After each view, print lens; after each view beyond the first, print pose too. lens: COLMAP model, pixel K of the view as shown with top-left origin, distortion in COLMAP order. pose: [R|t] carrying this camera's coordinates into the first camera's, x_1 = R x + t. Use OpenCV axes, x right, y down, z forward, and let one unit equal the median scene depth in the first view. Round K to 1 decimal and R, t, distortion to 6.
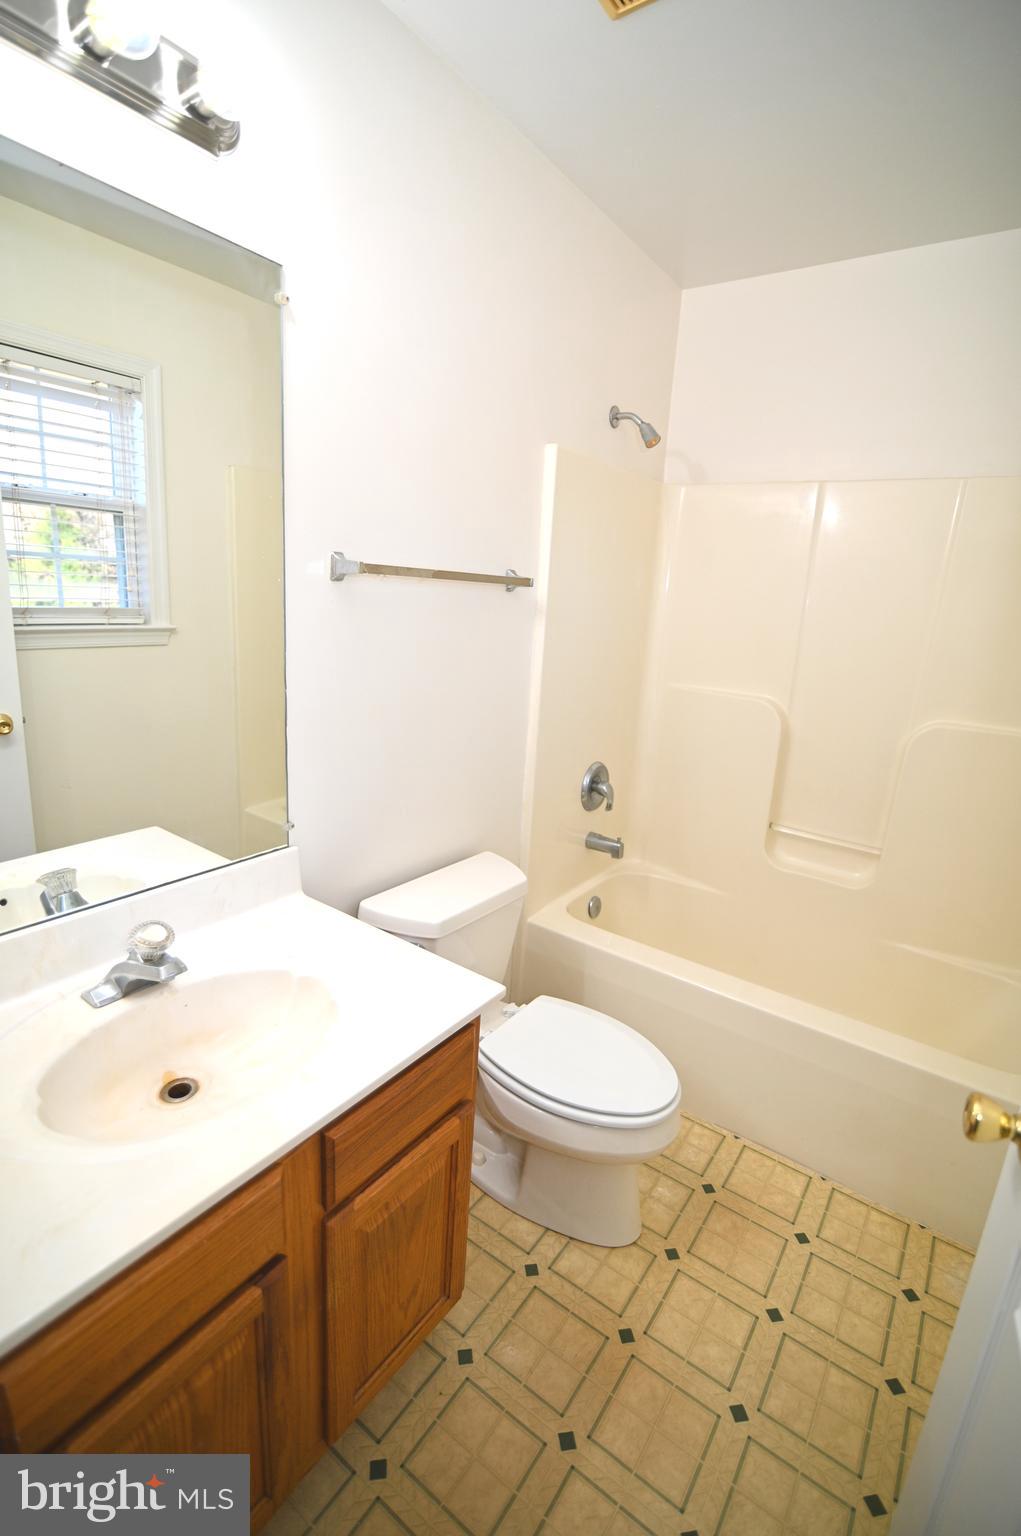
lens RADIAL K [[701.2, 0, 514.0], [0, 701.2, 766.9], [0, 0, 1]] dist [-0.021581, 0.001866]
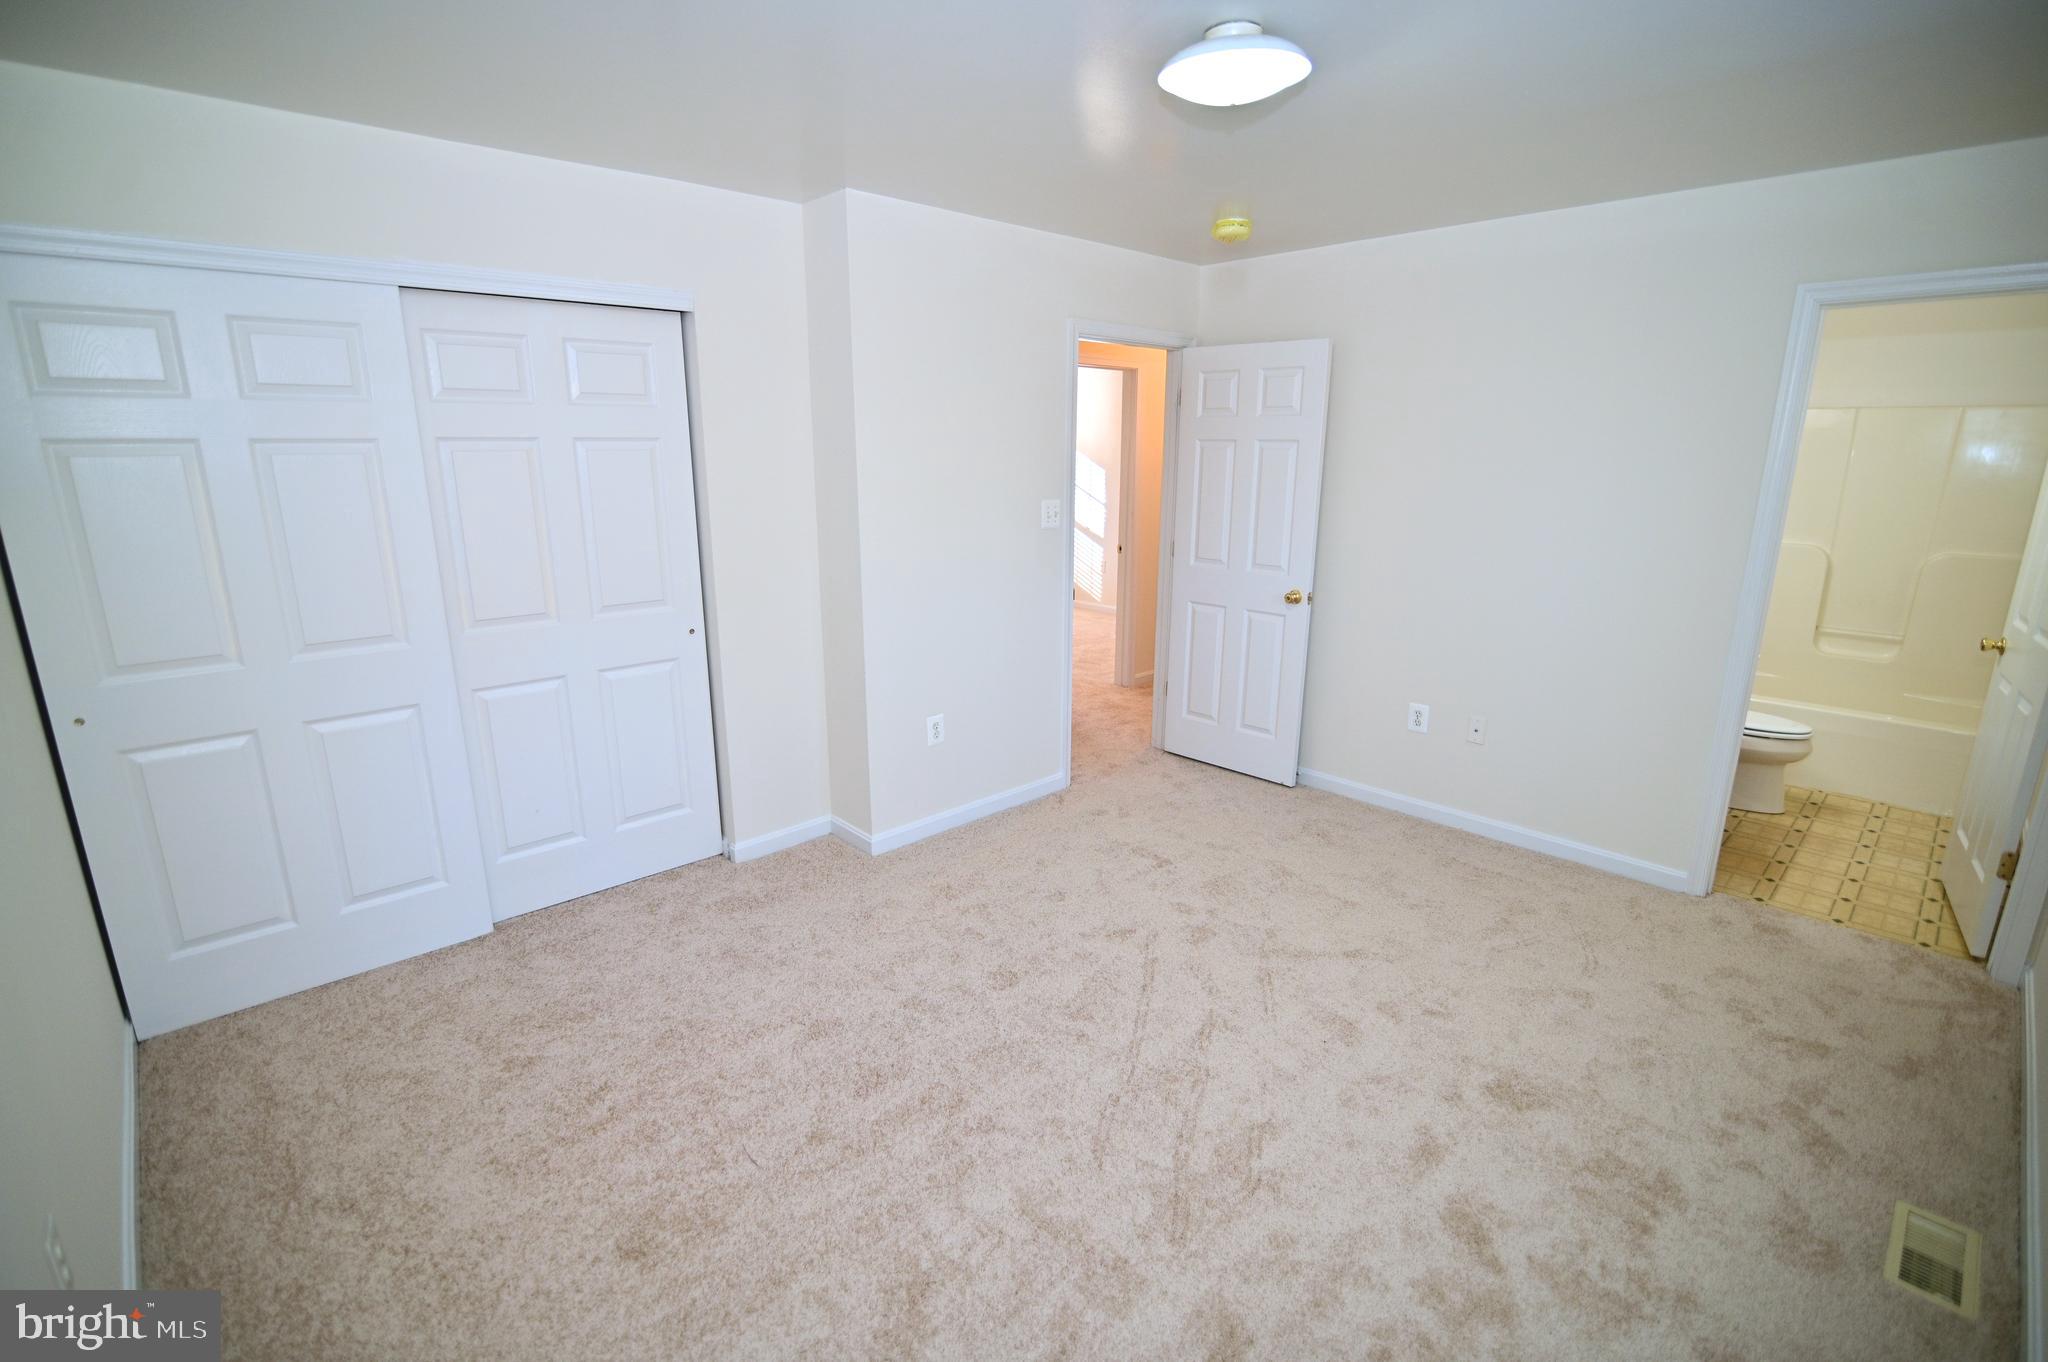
lens RADIAL K [[934.9, 0, 1022.9], [0, 934.9, 676.7], [0, 0, 1]] dist [-0.021581, 0.001866]
pose [[0.979379, -0.008924, -0.201832, -1.259208], [0.006817, 0.999915, -0.011133, 0.272856], [0.201915, 0.009527, 0.979357, -1.796680]]
